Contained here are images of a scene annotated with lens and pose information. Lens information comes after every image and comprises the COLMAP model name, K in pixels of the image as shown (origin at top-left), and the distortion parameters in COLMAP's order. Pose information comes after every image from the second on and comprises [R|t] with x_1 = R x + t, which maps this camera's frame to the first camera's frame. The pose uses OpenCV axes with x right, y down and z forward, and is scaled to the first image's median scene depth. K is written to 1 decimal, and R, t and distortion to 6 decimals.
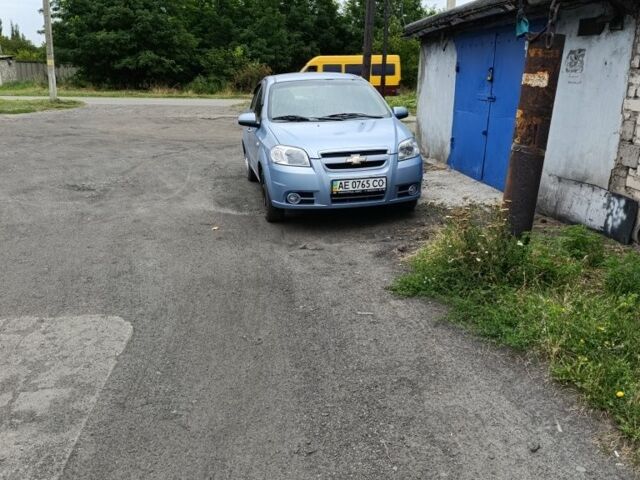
lens RADIAL K [[583.1, 0, 320.0], [0, 583.1, 240.0], [0, 0, 1]] dist [0.000109, -0.027675]
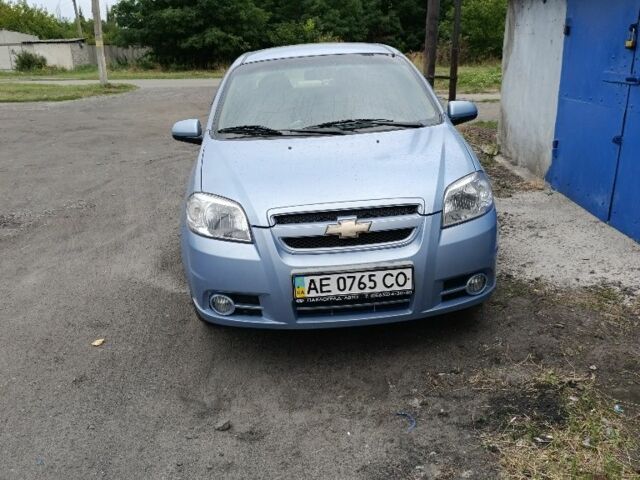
lens RADIAL K [[583.1, 0, 320.0], [0, 583.1, 240.0], [0, 0, 1]] dist [0.000109, -0.027675]
pose [[0.989278, 0.013142, -0.145449, 0.082869], [-0.007200, 0.999121, 0.041300, -0.113600], [0.145864, -0.039810, 0.988503, 0.411622]]
